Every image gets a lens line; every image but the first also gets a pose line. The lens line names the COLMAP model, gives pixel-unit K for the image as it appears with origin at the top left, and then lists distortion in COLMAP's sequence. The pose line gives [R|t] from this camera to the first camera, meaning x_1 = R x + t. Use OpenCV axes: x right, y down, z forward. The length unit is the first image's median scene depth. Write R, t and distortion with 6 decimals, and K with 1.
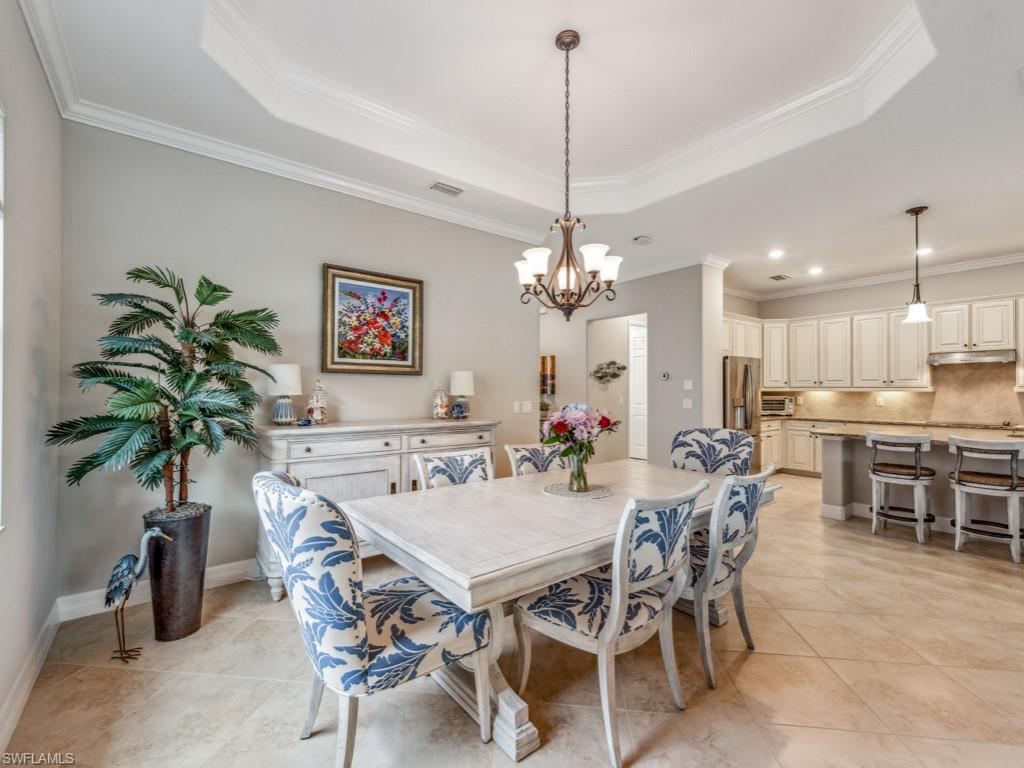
lens RADIAL K [[448.5, 0, 508.0], [0, 448.5, 385.6], [0, 0, 1]] dist [0.007534, -0.000673]
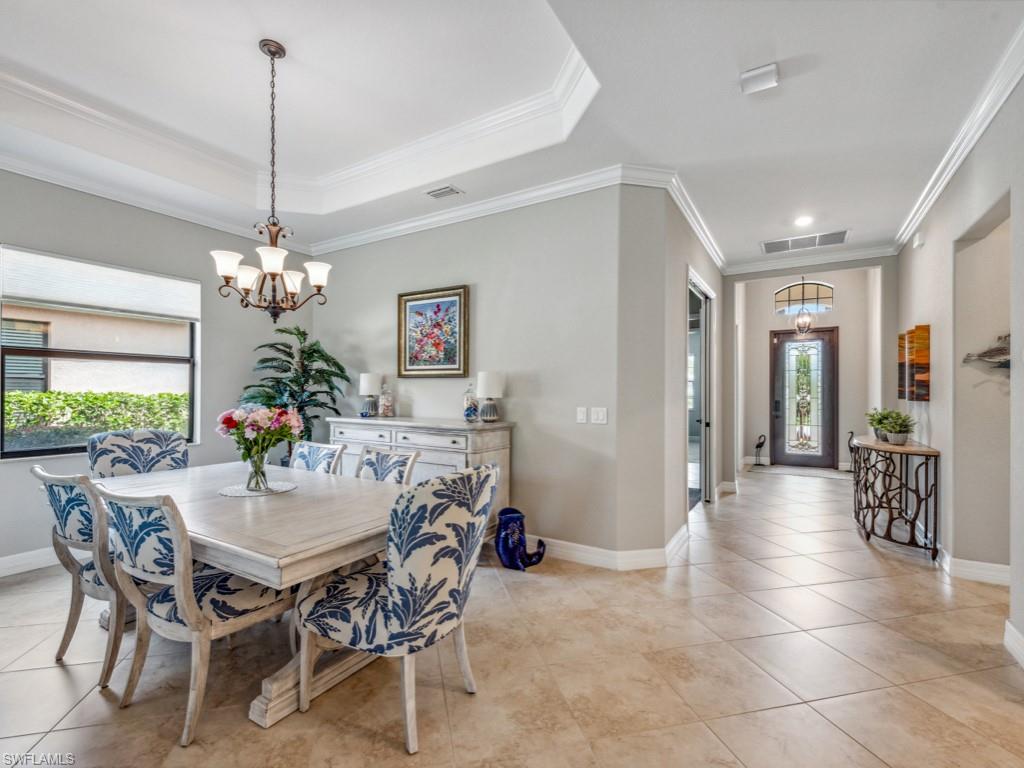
lens RADIAL K [[464.4, 0, 514.0], [0, 464.4, 390.5], [0, 0, 1]] dist [0.012202, -0.000027]
pose [[0.352718, -0.001021, -0.935729, 0.867457], [0.004479, 0.999990, 0.000598, 0.006783], [0.935719, -0.004402, 0.352719, 0.752262]]
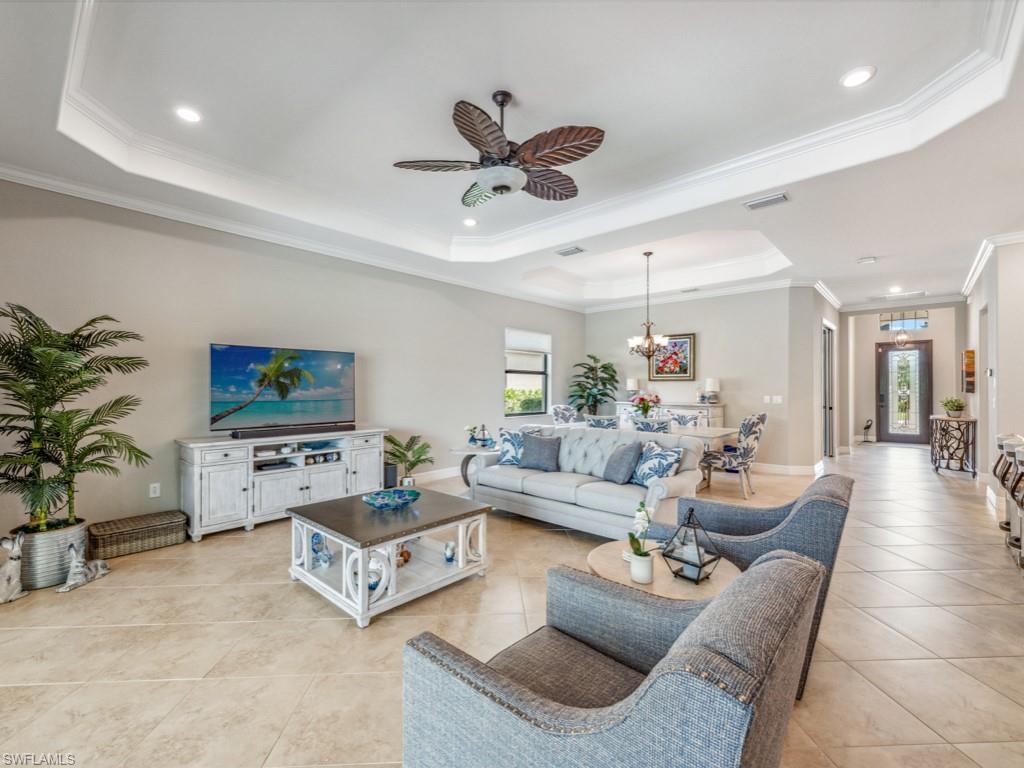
lens RADIAL K [[448.5, 0, 508.0], [0, 448.5, 385.6], [0, 0, 1]] dist [0.007534, -0.000673]
pose [[0.171390, -0.005875, -0.985186, 1.675779], [0.007621, 0.999960, -0.004637, 0.000976], [0.985174, -0.006713, 0.171428, -0.158956]]
